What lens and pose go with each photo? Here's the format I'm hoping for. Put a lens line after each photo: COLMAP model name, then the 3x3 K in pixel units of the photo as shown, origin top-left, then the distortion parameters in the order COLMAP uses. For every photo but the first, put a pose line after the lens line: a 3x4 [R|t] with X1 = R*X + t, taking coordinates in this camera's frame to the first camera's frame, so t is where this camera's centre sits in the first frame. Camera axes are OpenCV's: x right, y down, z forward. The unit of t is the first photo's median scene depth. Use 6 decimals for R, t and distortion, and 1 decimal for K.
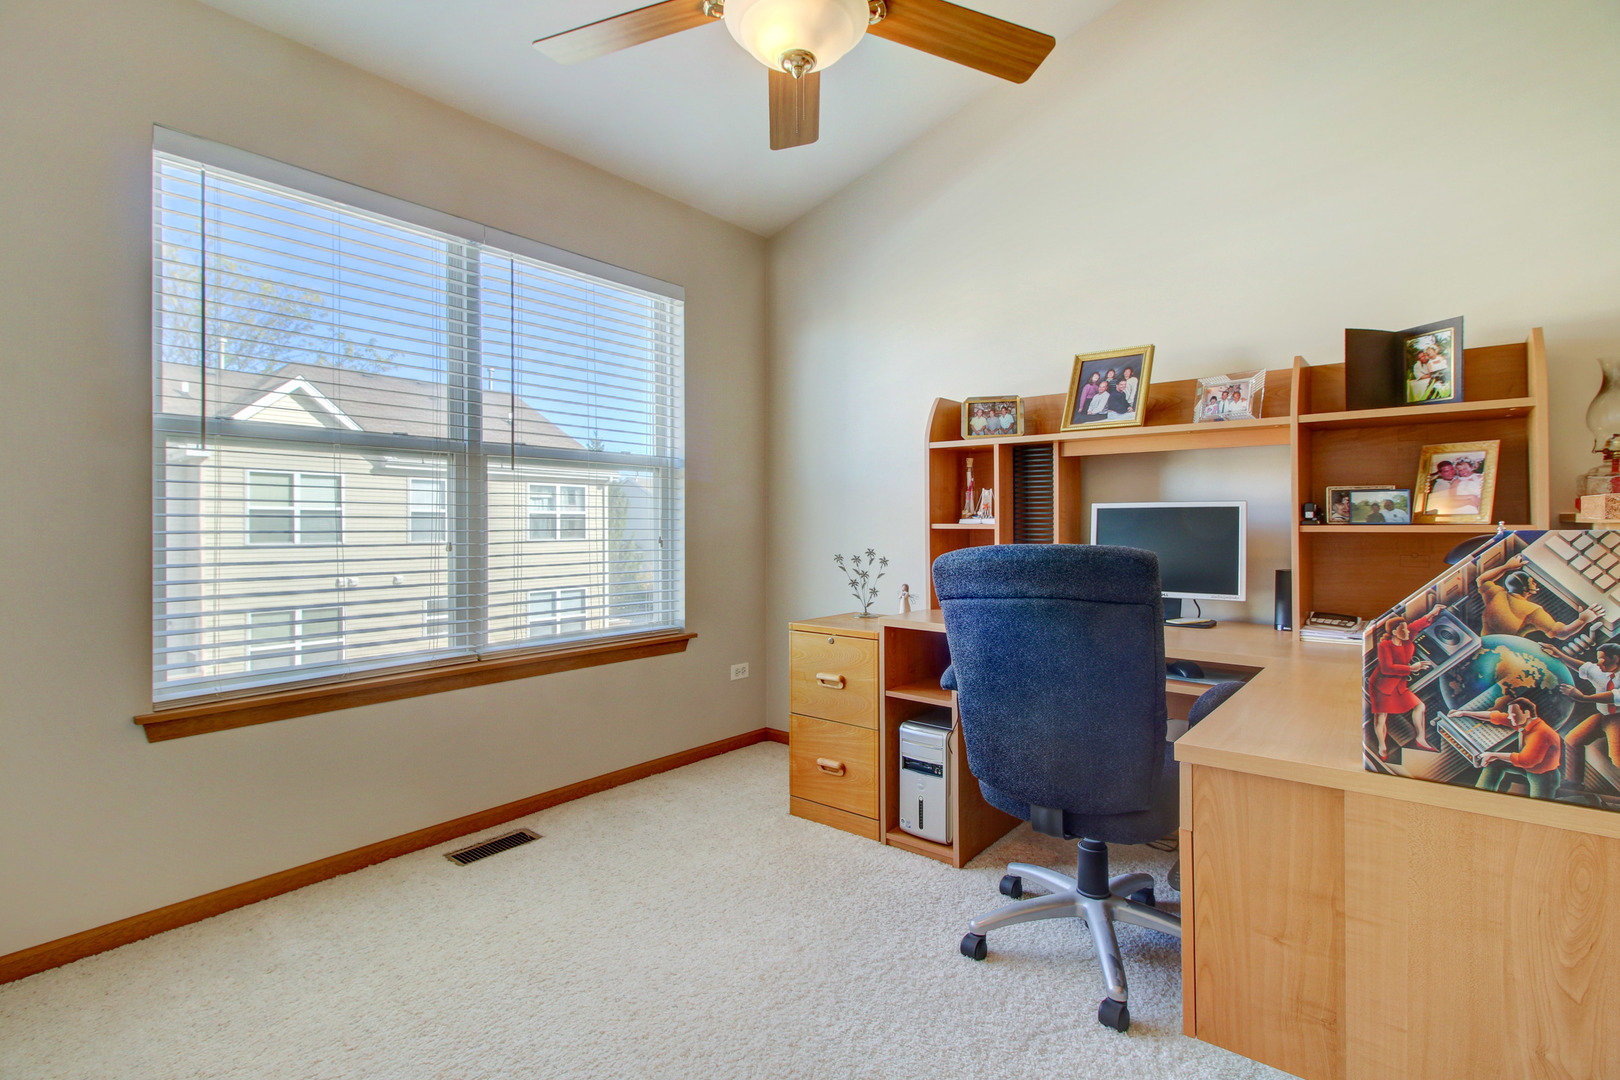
lens RADIAL K [[758.4, 0, 816.4], [0, 758.4, 526.6], [0, 0, 1]] dist [0.006991, -0.003182]
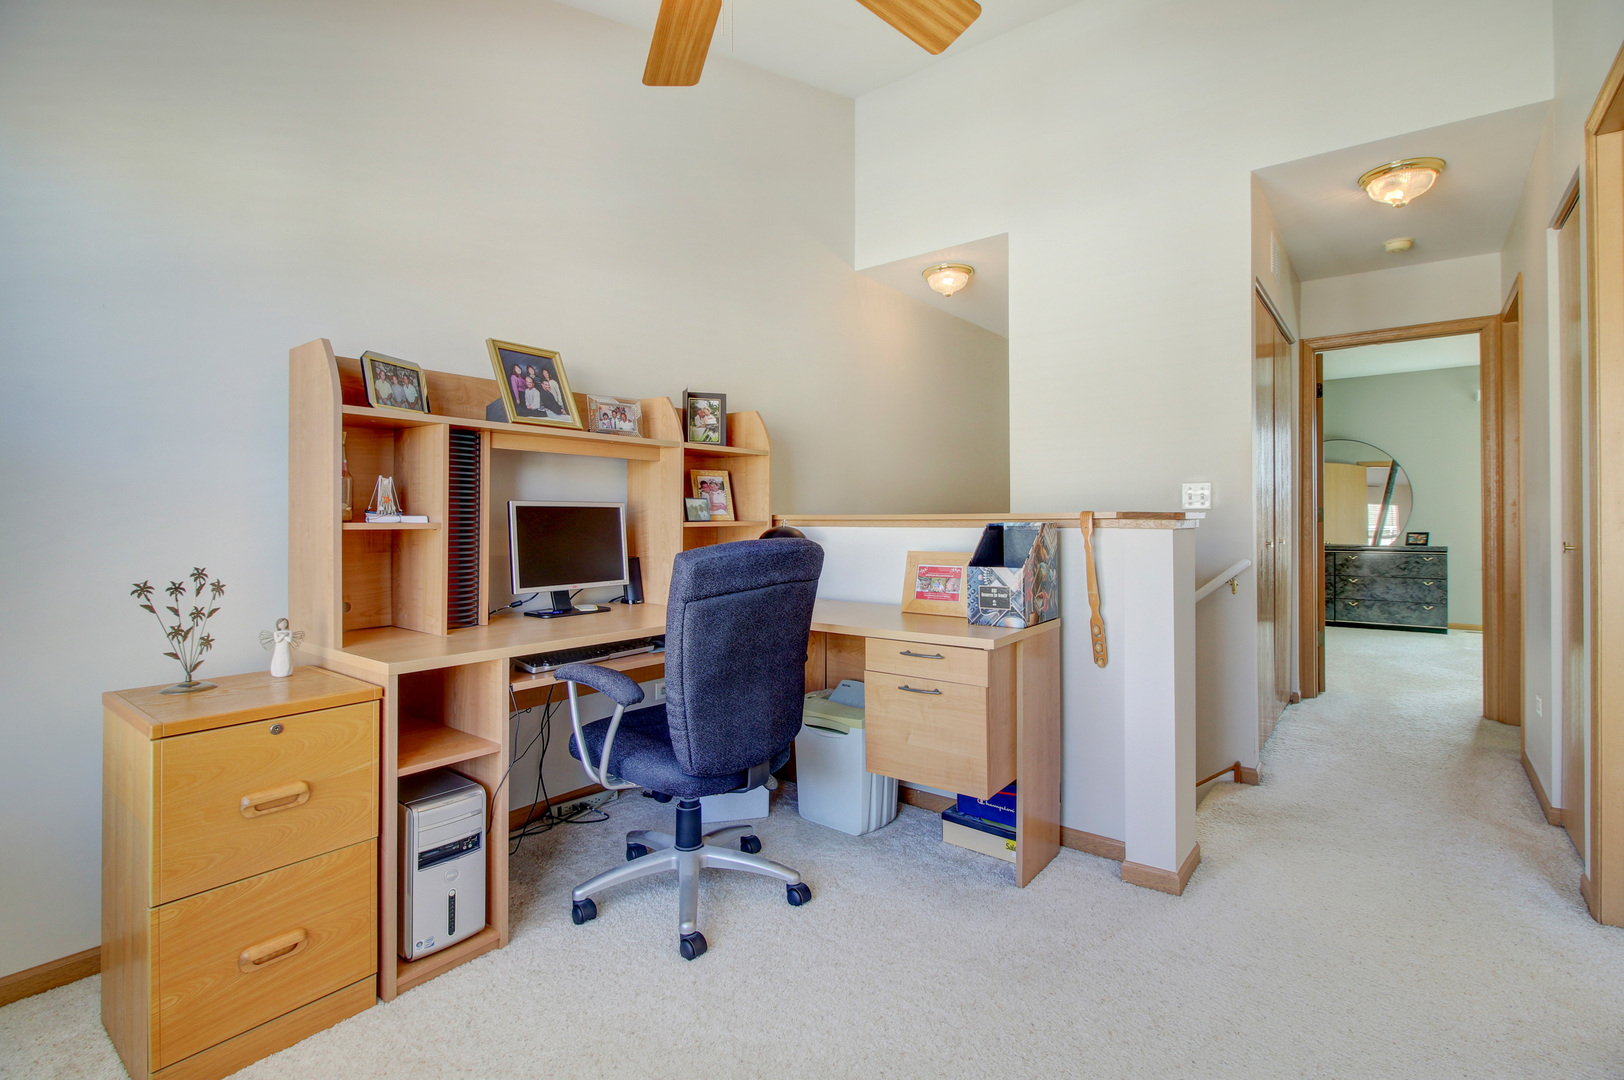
lens RADIAL K [[760.3, 0, 801.3], [0, 760.3, 518.3], [0, 0, 1]] dist [0.006991, -0.003182]
pose [[-0.019028, -0.000797, 0.999819, -0.605706], [0.005675, 0.999983, 0.000905, -0.007004], [-0.999803, 0.005692, -0.019023, 0.660993]]
